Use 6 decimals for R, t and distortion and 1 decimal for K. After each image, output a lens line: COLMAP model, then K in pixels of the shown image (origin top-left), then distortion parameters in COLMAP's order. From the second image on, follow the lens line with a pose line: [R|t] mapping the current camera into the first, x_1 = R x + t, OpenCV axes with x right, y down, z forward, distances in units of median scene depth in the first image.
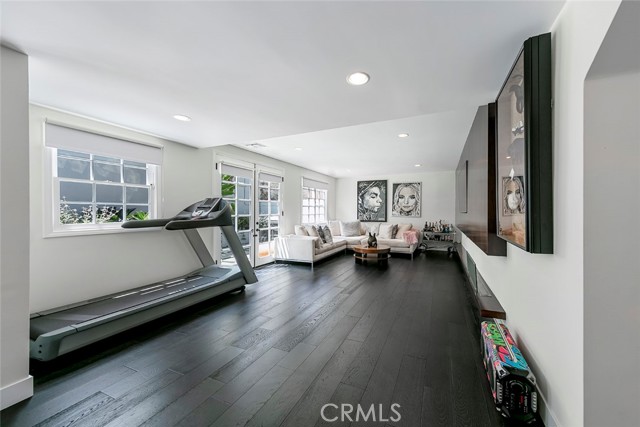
lens RADIAL K [[210.5, 0, 308.5], [0, 210.5, 215.7], [0, 0, 1]] dist [0.005608, 0.000006]
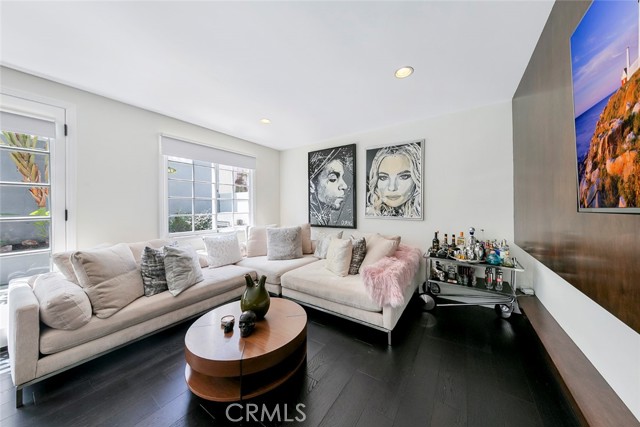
lens RADIAL K [[210.5, 0, 314.6], [0, 210.5, 205.4], [0, 0, 1]] dist [0.005608, 0.000006]
pose [[0.997973, -0.008405, -0.063078, 0.328702], [0.006423, 0.999482, -0.031549, -0.011206], [0.063311, 0.031080, 0.997510, 0.541428]]
